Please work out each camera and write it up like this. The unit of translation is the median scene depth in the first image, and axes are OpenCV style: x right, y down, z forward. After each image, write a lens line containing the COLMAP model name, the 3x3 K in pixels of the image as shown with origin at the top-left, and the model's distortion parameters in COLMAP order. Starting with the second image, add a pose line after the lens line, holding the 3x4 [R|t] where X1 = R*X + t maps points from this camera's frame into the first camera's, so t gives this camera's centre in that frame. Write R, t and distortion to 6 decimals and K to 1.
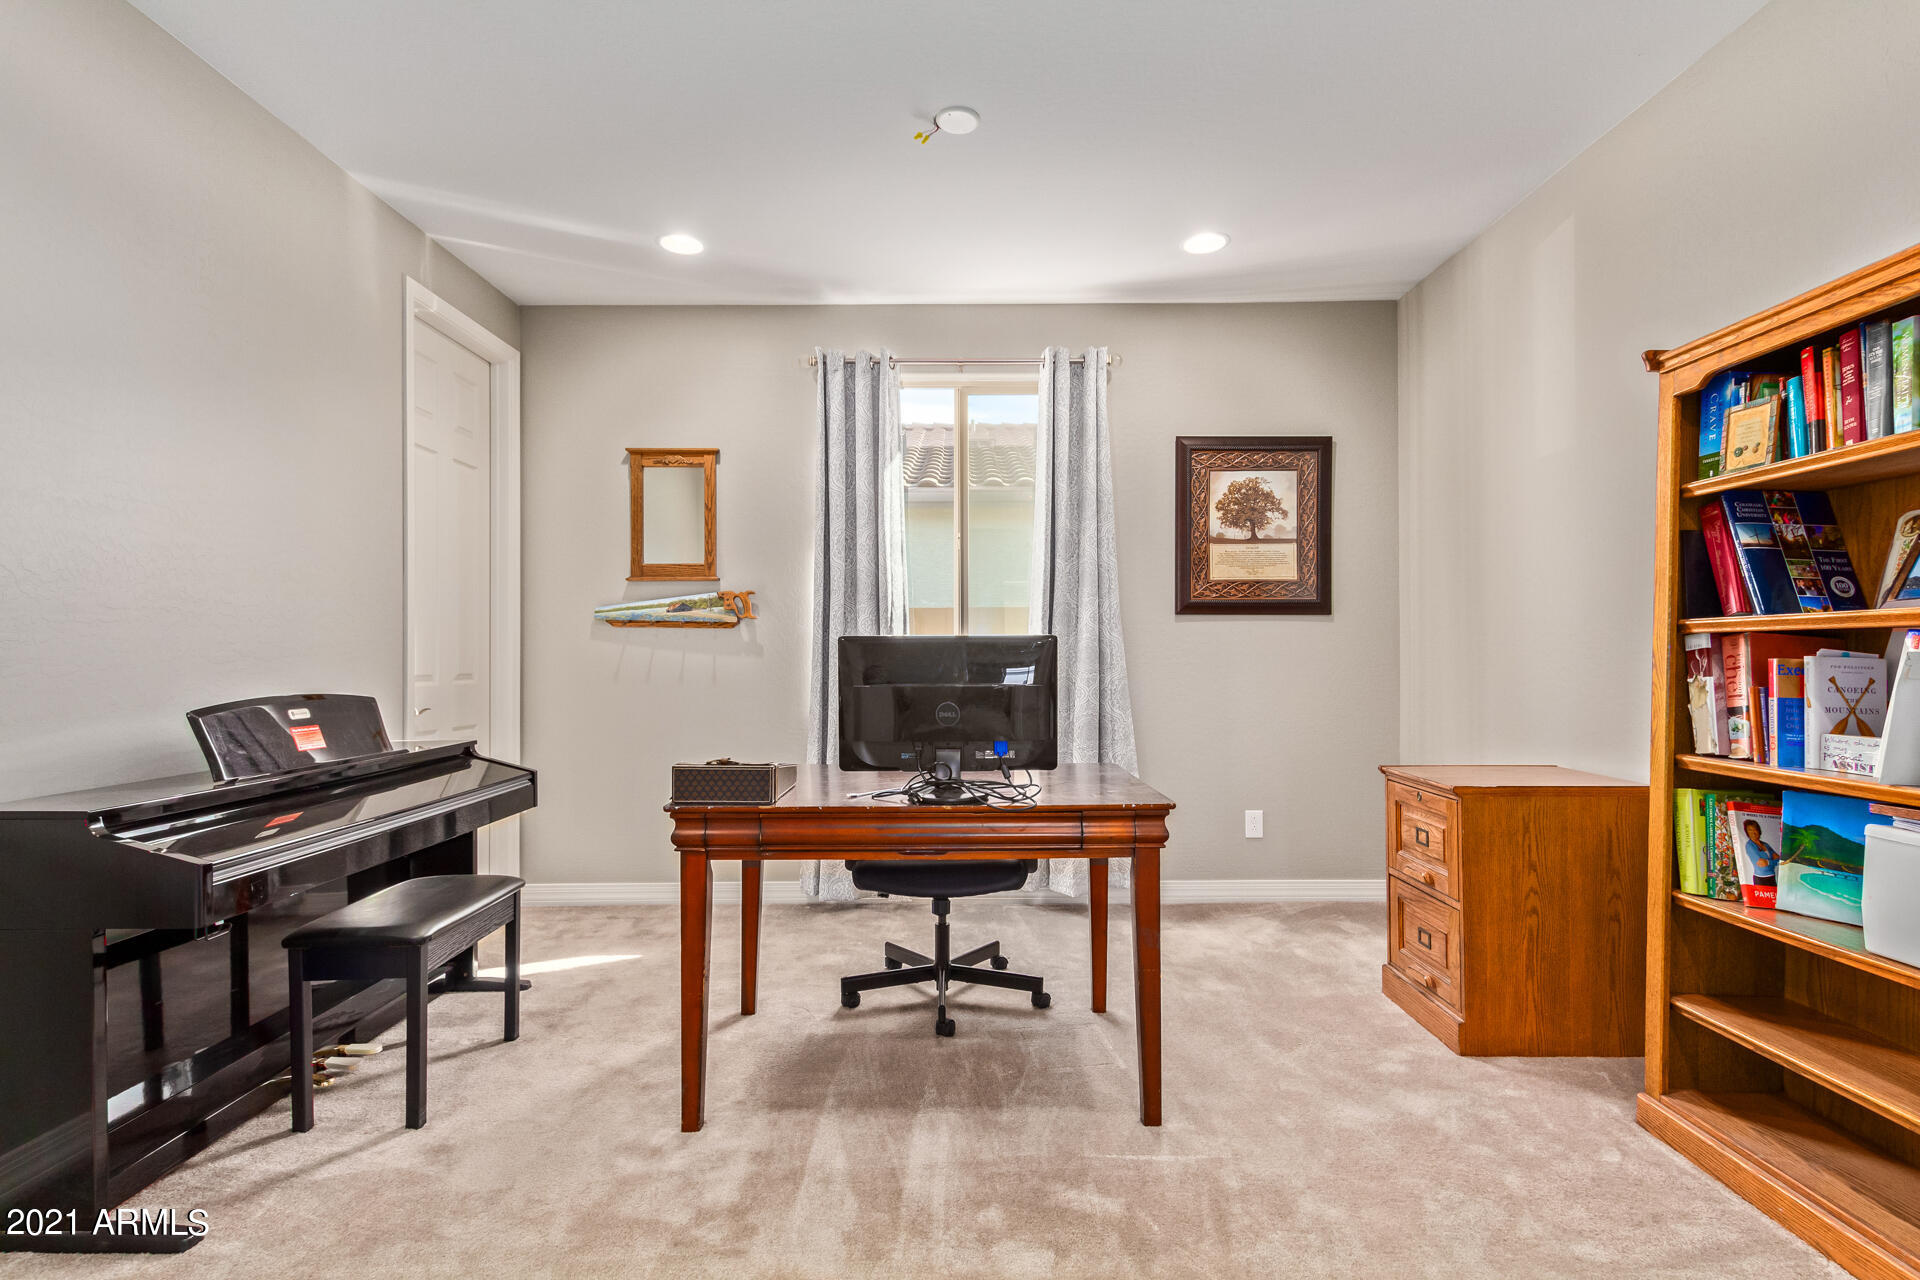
lens RADIAL K [[936.0, 0, 969.2], [0, 936.0, 641.3], [0, 0, 1]] dist [0.015071, -0.004409]
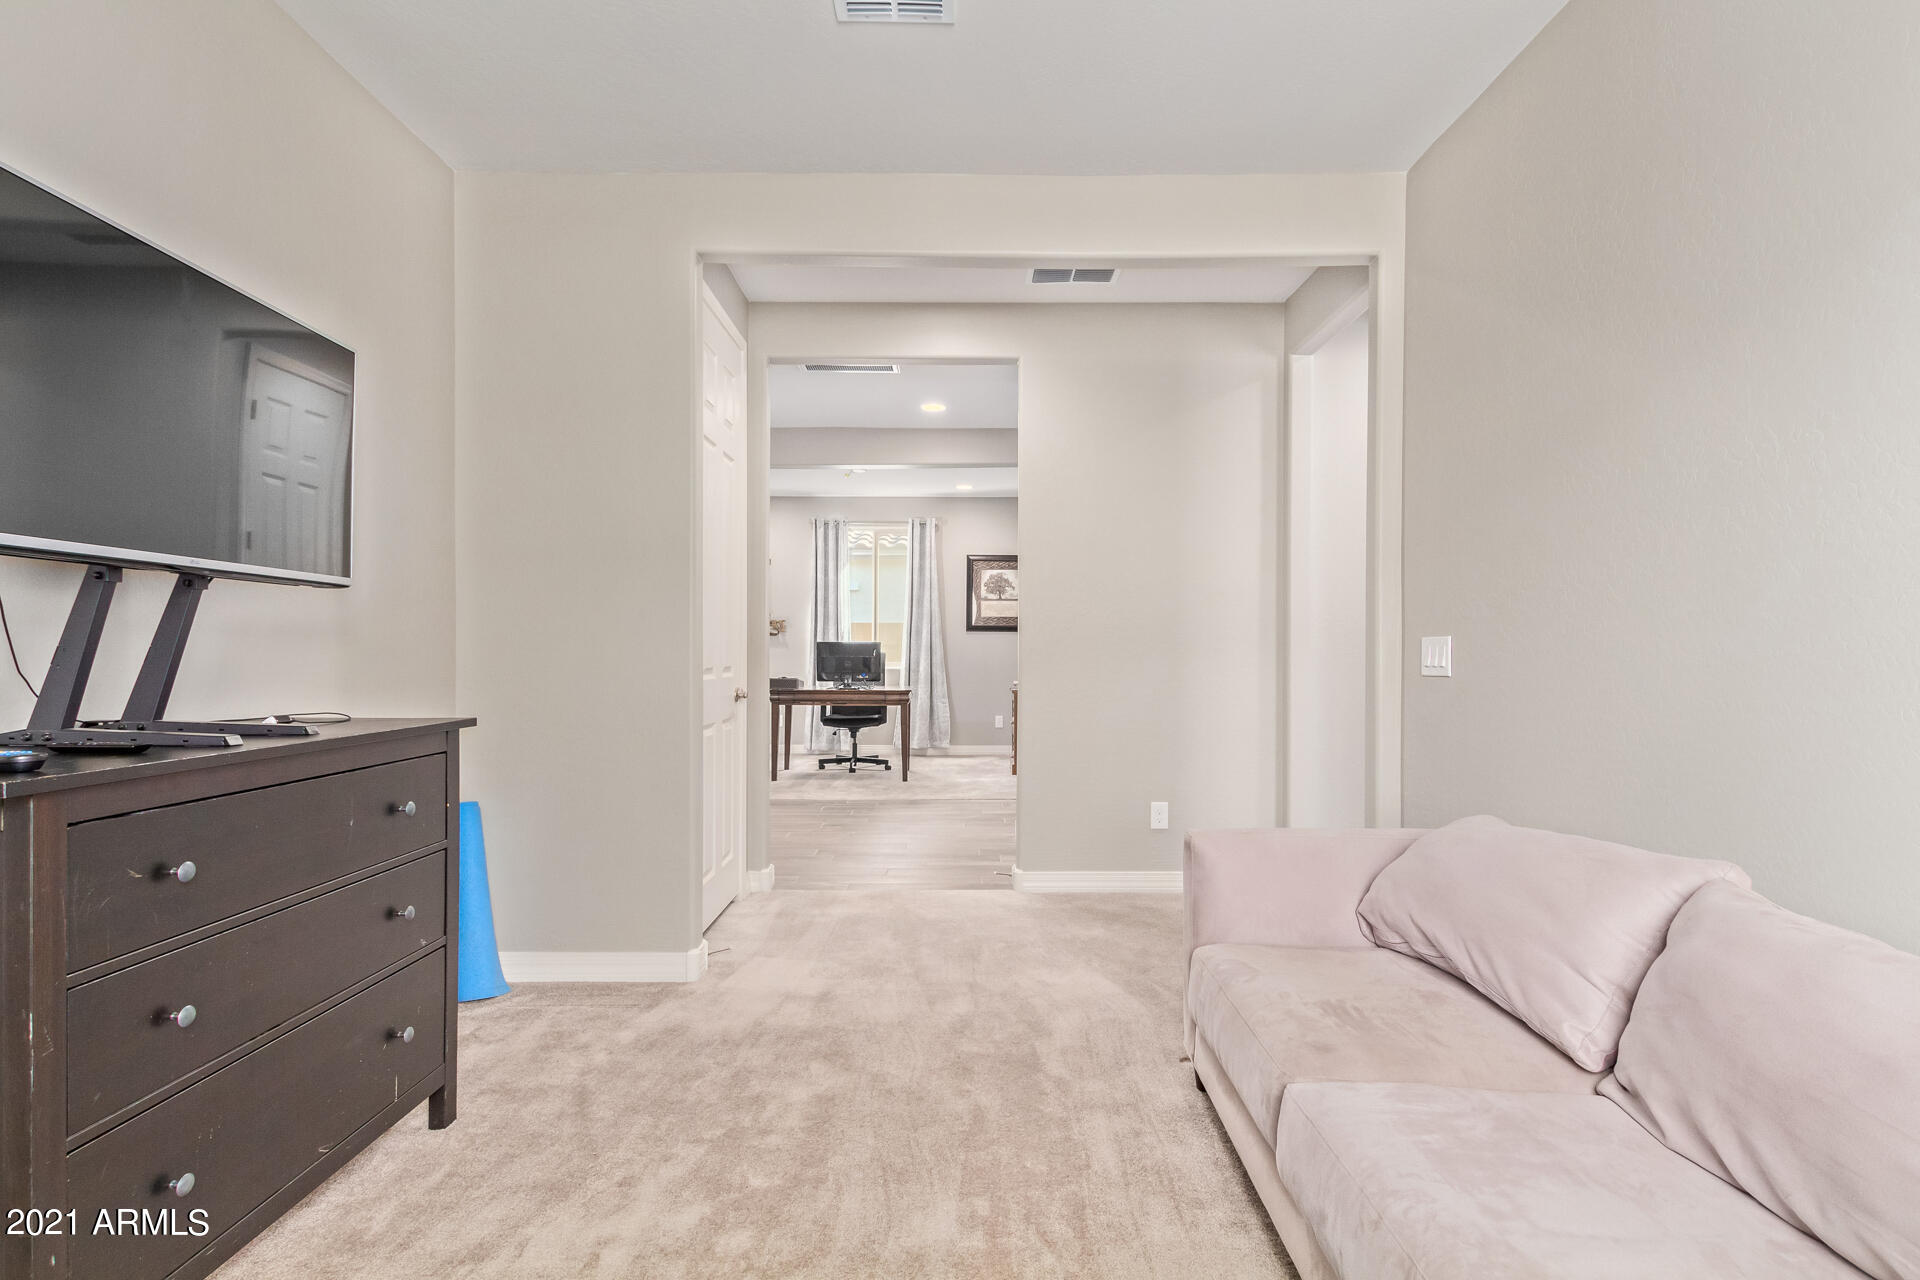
lens RADIAL K [[936.0, 0, 953.9], [0, 936.0, 646.8], [0, 0, 1]] dist [0.015071, -0.004409]
pose [[0.999847, 0.007136, -0.015962, 0.252385], [-0.006951, 0.999908, 0.011619, -0.018421], [0.016043, -0.011507, 0.999805, -1.462341]]
